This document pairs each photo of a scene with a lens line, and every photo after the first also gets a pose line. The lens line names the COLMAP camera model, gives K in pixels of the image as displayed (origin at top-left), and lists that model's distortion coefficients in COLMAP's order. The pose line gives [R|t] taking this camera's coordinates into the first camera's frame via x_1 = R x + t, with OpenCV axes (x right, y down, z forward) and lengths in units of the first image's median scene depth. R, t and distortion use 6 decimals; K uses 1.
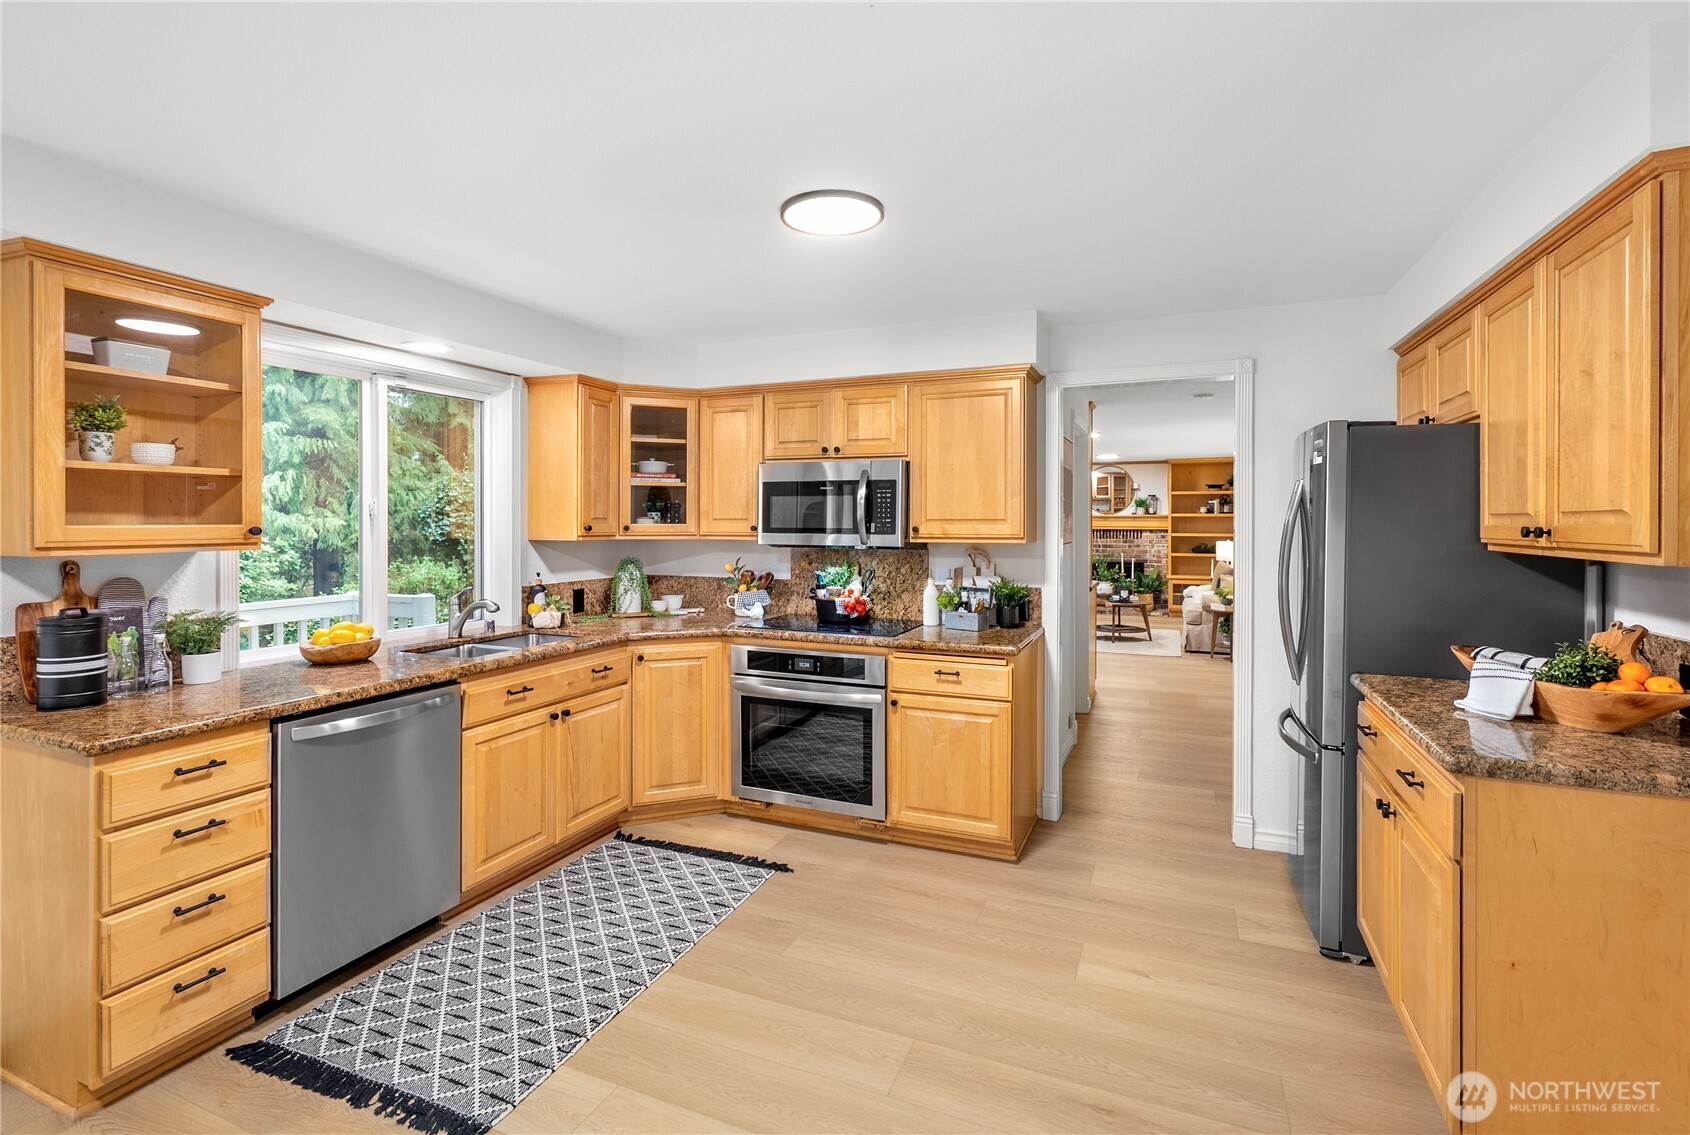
lens RADIAL K [[782.0, 0, 847.2], [0, 782.0, 524.0], [0, 0, 1]] dist [-0.002056, -0.000211]
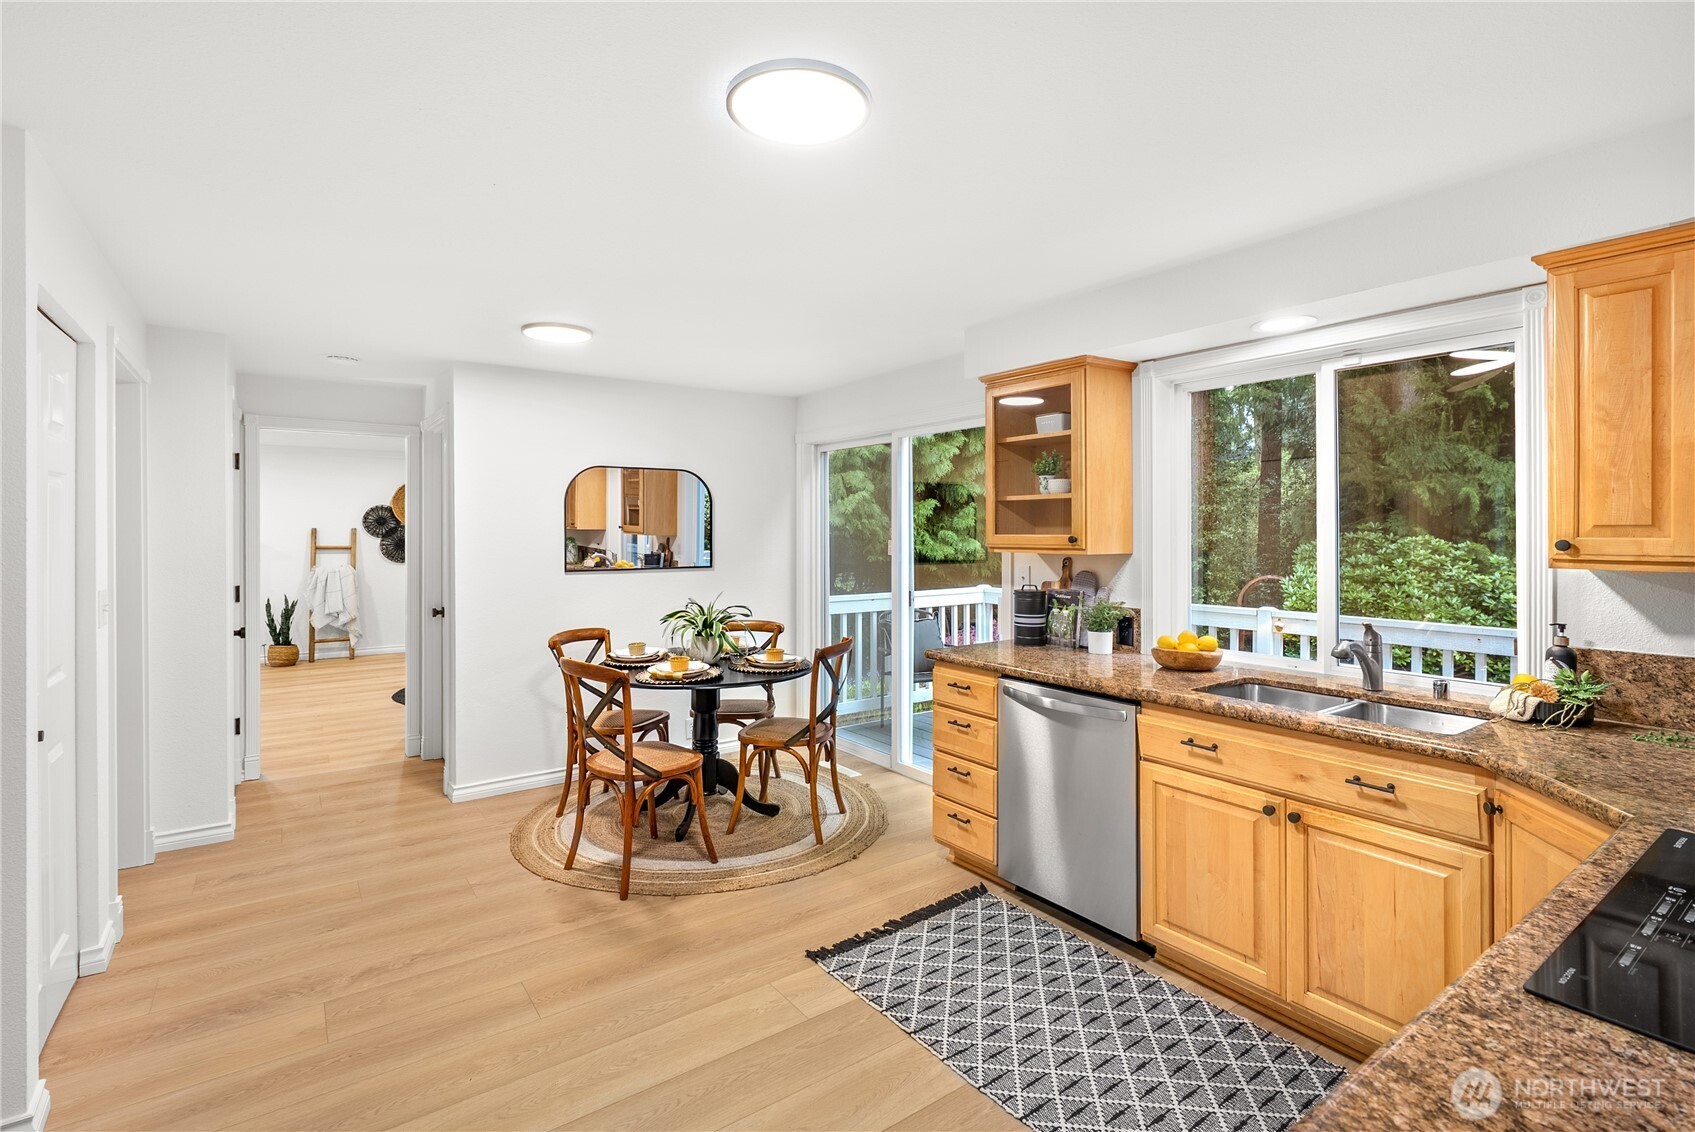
lens RADIAL K [[784.3, 0, 845.2], [0, 784.3, 529.1], [0, 0, 1]] dist [-0.002056, -0.000211]
pose [[-0.517264, -0.003341, -0.855819, 0.352258], [-0.004726, 0.999988, -0.001047, -0.003192], [0.855813, 0.003503, -0.517274, 0.857769]]
